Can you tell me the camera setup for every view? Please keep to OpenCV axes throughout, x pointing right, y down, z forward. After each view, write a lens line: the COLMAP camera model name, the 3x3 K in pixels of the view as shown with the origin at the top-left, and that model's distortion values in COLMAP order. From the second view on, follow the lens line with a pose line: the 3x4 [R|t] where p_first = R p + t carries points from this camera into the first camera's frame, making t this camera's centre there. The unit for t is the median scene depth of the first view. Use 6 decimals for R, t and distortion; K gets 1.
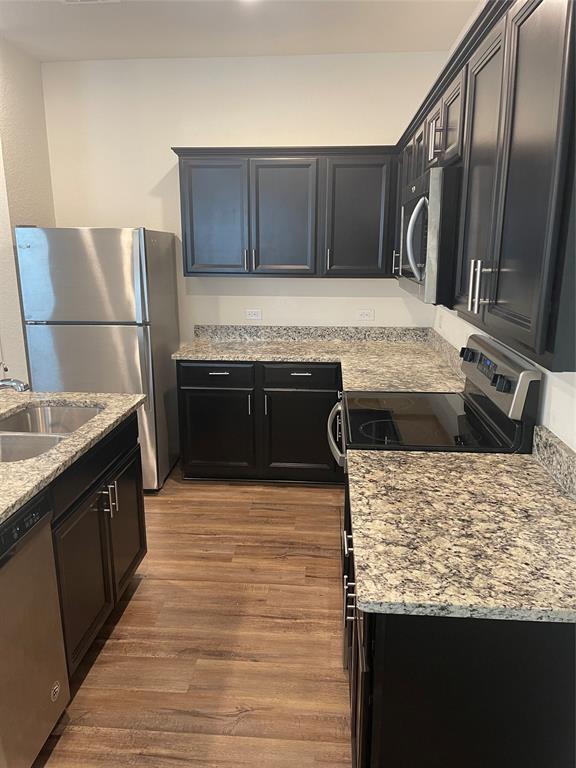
lens RADIAL K [[579.8, 0, 283.9], [0, 579.8, 387.9], [0, 0, 1]] dist [0.086719, -0.117697]
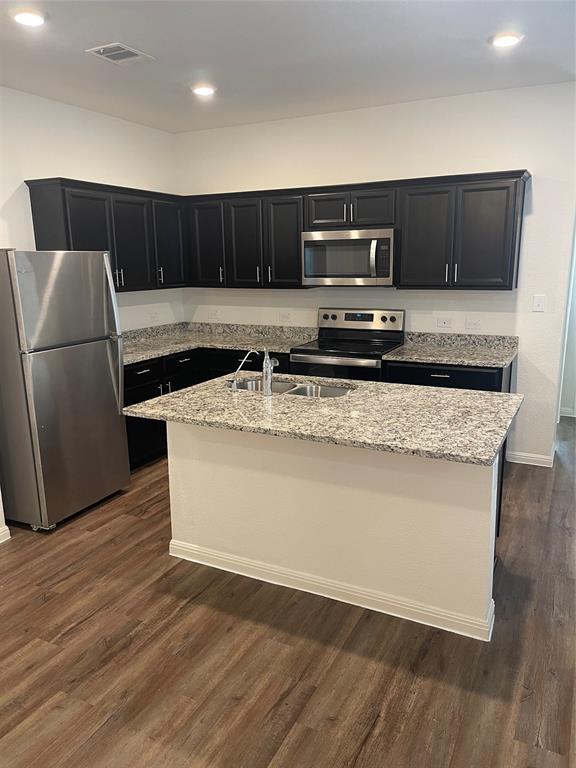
lens RADIAL K [[579.8, 0, 283.9], [0, 579.8, 387.9], [0, 0, 1]] dist [0.086719, -0.117697]
pose [[0.378287, -0.207090, 0.902226, -1.825512], [0.240207, 0.963229, 0.120378, -0.113432], [-0.893980, 0.171183, 0.414121, 0.421911]]
